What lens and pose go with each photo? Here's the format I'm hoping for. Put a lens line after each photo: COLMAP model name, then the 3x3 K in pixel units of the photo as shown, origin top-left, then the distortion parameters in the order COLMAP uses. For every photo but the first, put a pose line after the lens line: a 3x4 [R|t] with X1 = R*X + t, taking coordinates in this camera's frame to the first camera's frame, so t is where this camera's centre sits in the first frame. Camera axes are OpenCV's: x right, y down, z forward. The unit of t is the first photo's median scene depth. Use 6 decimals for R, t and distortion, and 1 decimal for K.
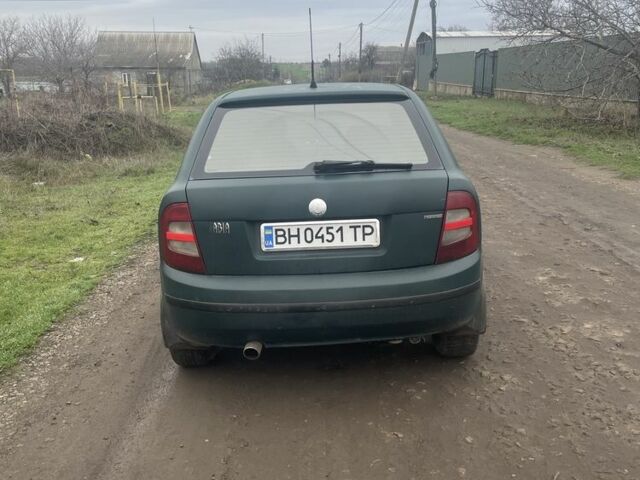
lens RADIAL K [[646.4, 0, 320.0], [0, 646.4, 240.0], [0, 0, 1]] dist [0.075061, -0.023443]
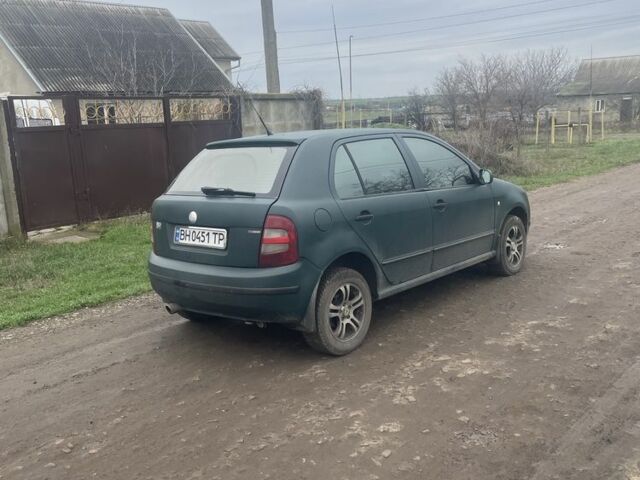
lens RADIAL K [[646.4, 0, 320.0], [0, 646.4, 240.0], [0, 0, 1]] dist [0.075061, -0.023443]
pose [[0.745245, 0.106920, -0.658162, 1.174607], [-0.132716, 0.991096, 0.010731, -0.052372], [0.653450, 0.079351, 0.752799, 0.069627]]
